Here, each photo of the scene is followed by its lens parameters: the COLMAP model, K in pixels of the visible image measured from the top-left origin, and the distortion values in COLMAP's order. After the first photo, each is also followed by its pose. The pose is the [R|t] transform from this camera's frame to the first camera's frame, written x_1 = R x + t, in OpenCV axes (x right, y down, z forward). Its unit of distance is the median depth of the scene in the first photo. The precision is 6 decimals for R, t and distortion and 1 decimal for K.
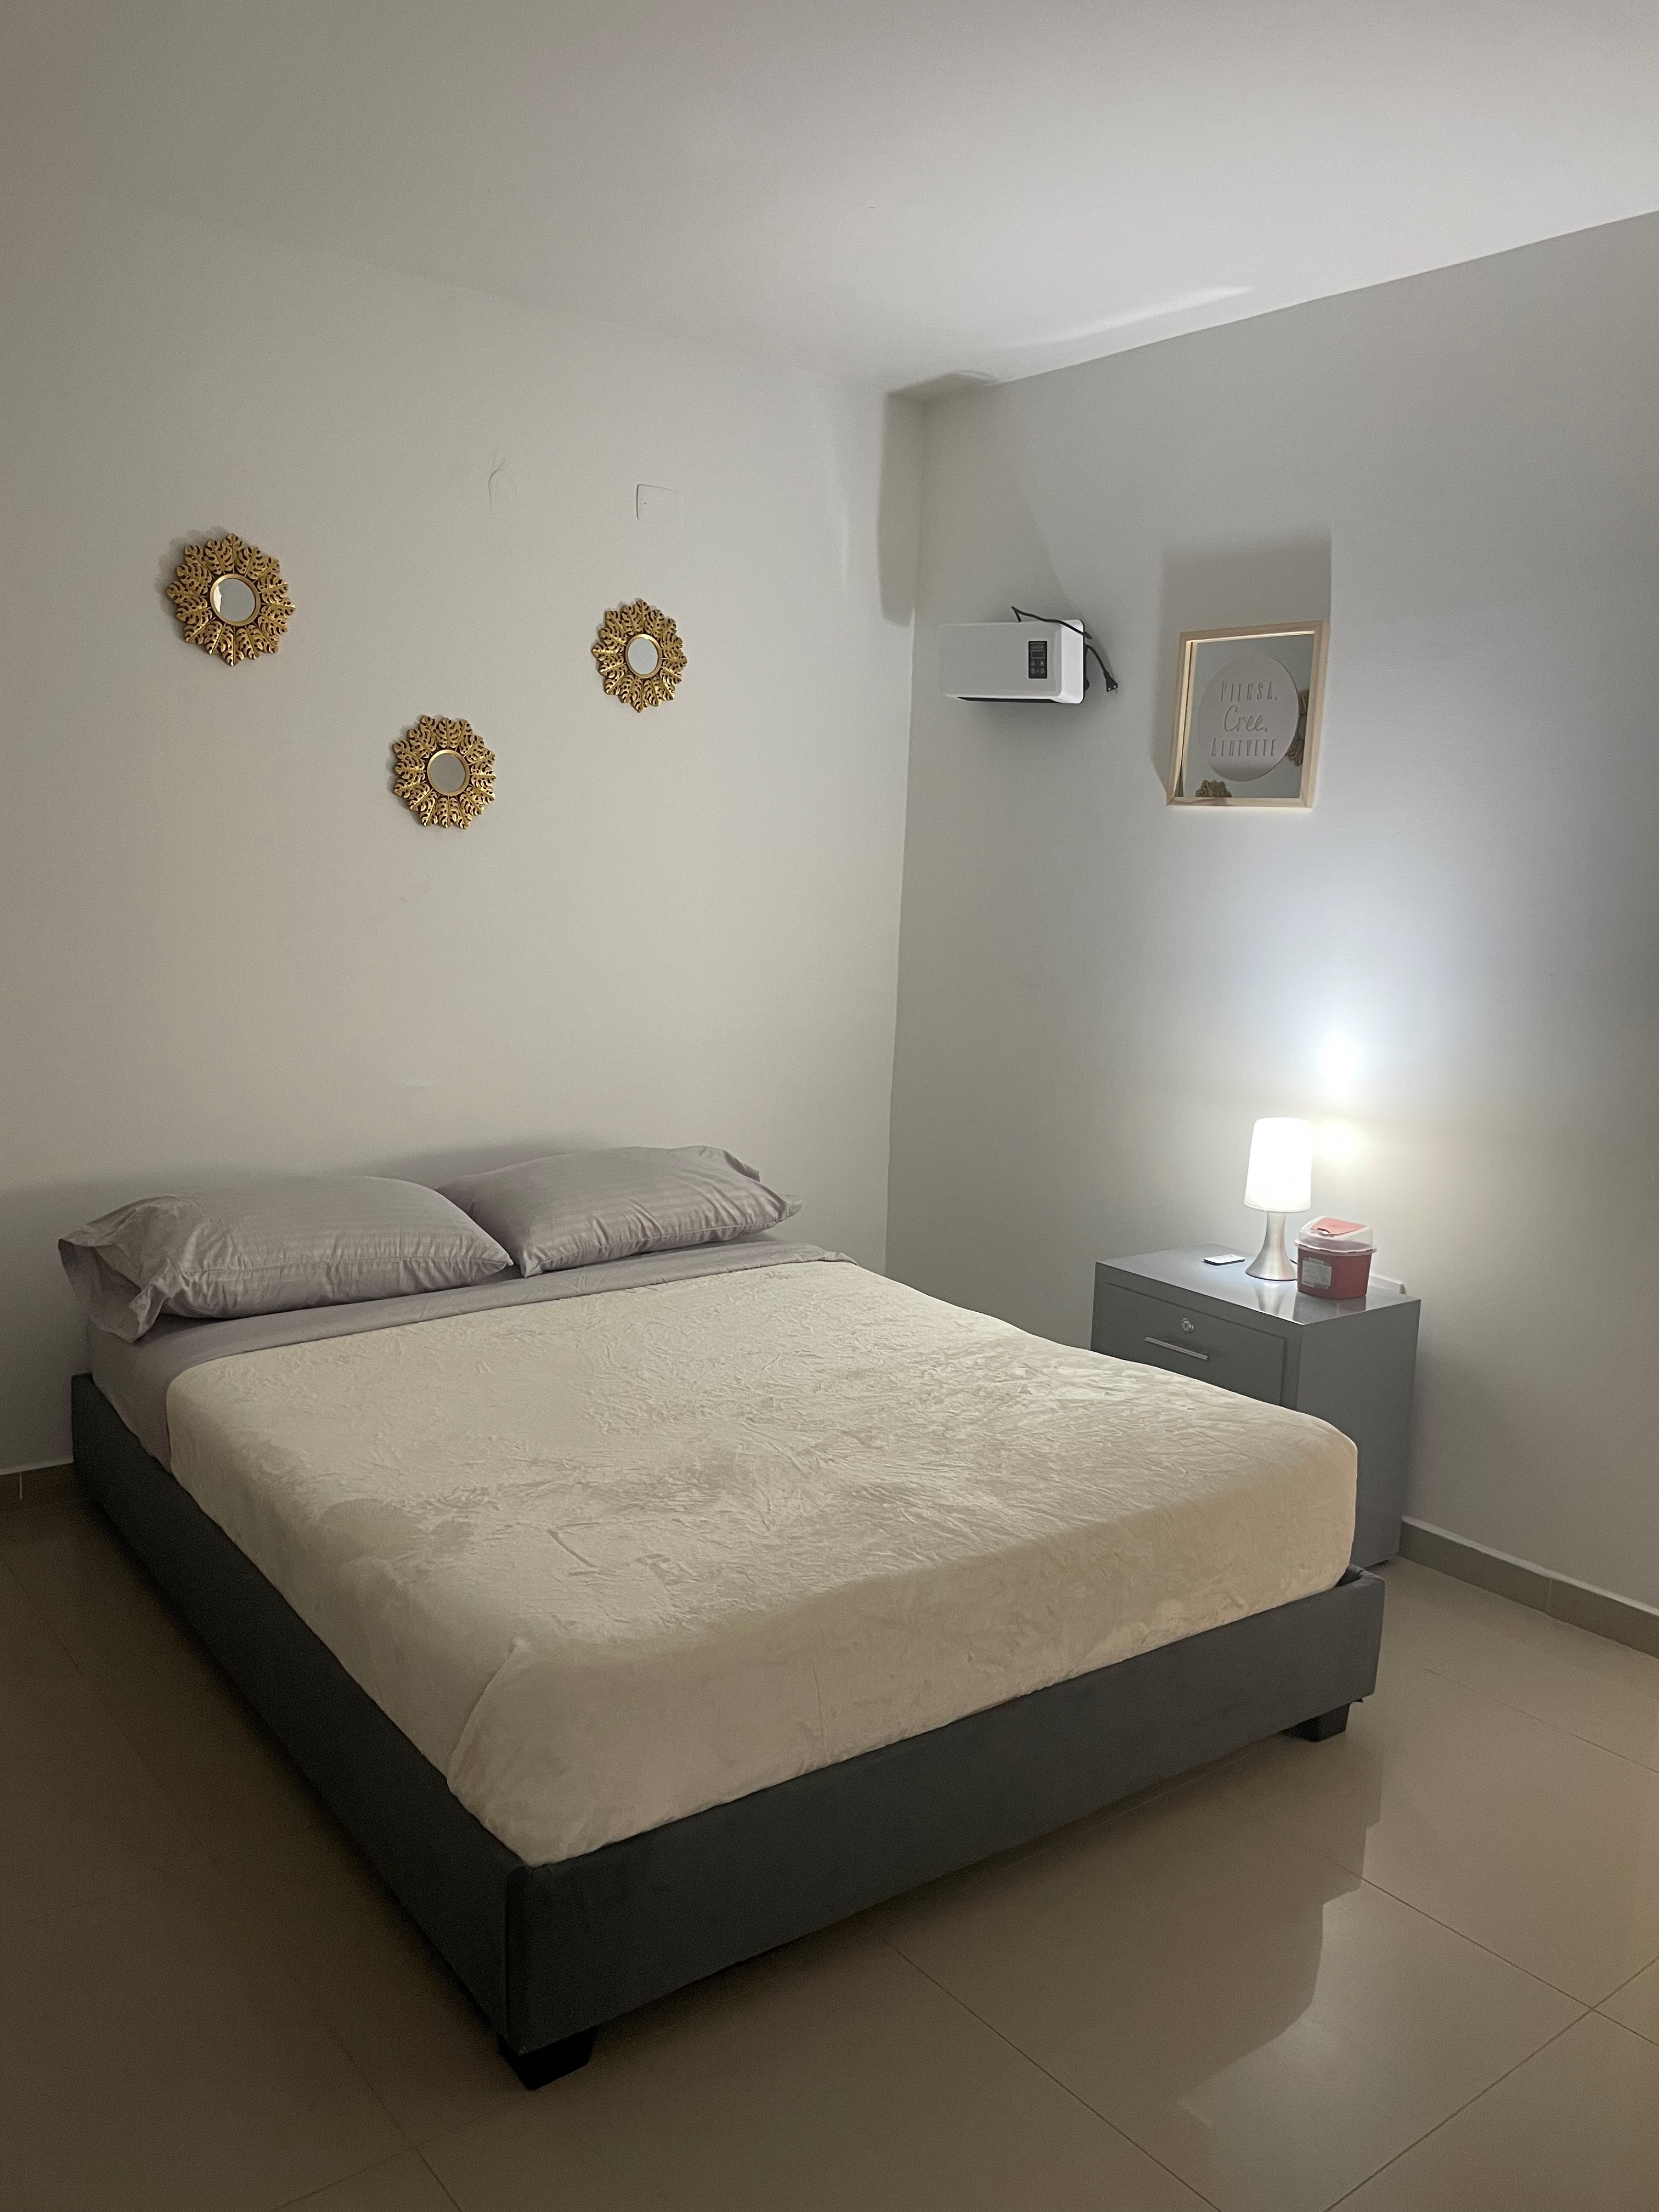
lens RADIAL K [[1646.2, 0, 836.2], [0, 1646.2, 1095.8], [0, 0, 1]] dist [0.115038, -0.202050]
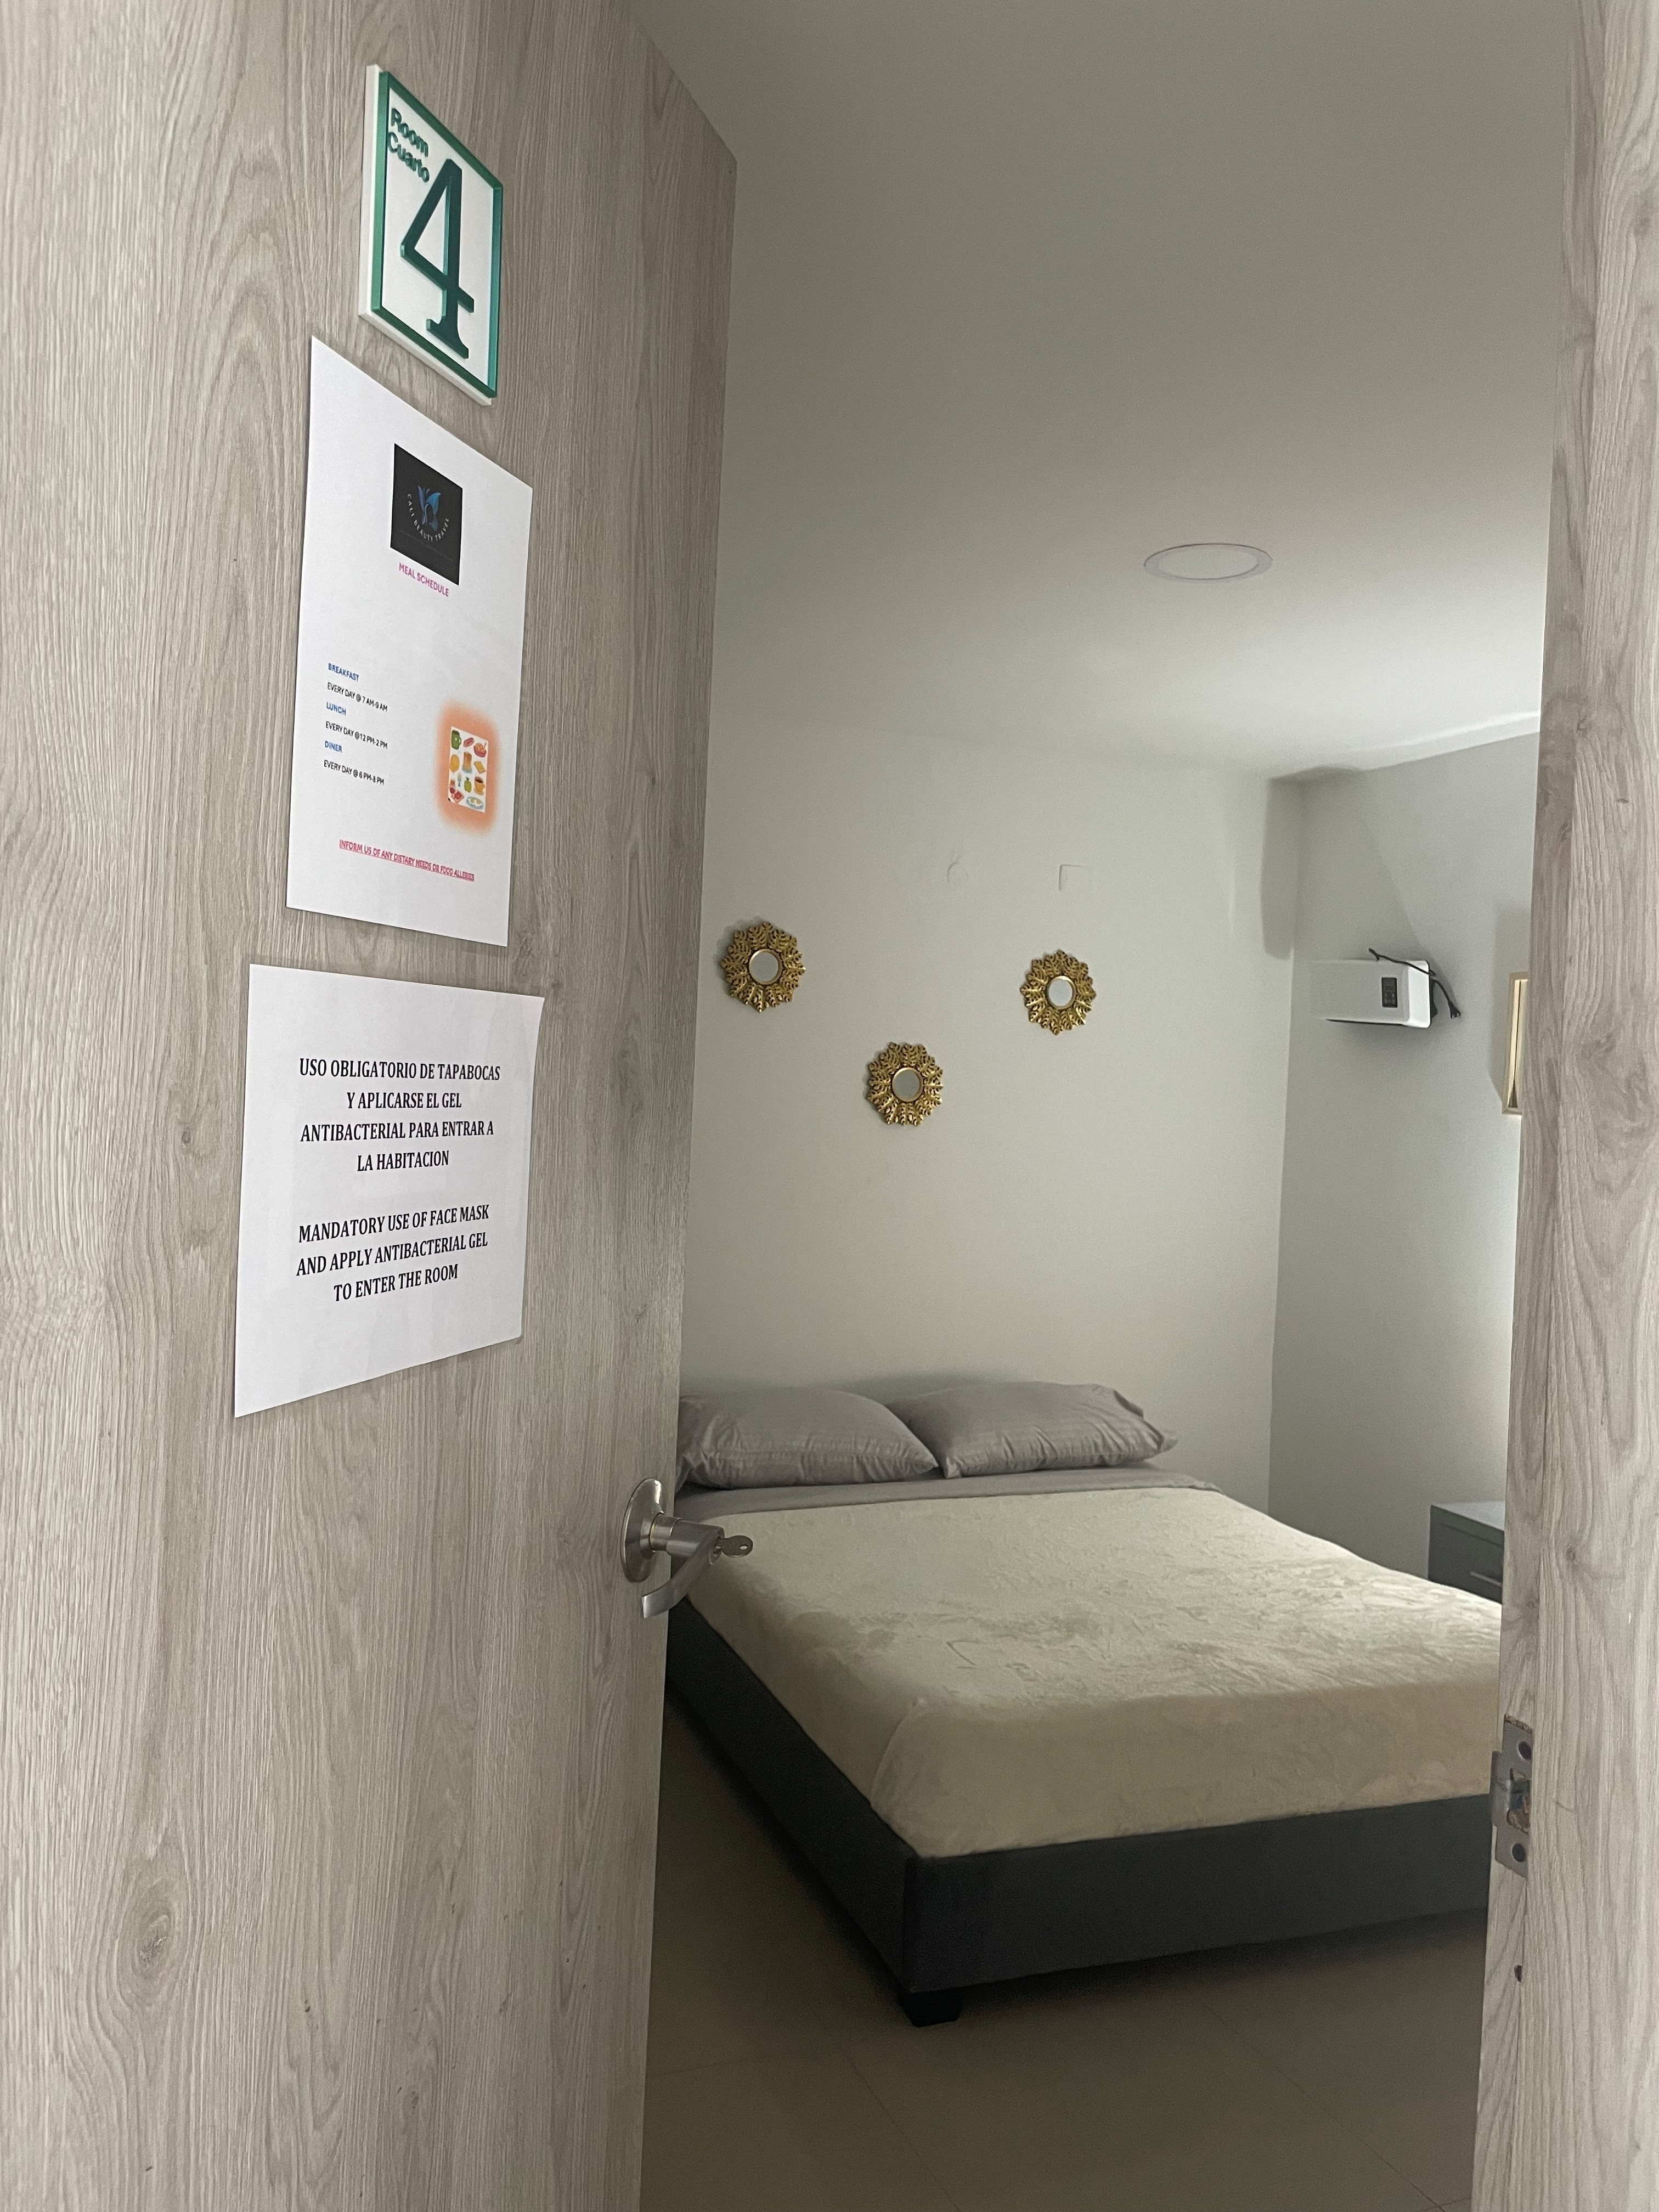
lens RADIAL K [[1646.2, 0, 836.2], [0, 1646.2, 1095.8], [0, 0, 1]] dist [0.115038, -0.202050]
pose [[0.961868, 0.008205, -0.273390, 0.075833], [-0.050395, 0.987754, -0.147658, 0.011261], [0.268830, 0.155805, 0.950503, -0.279933]]
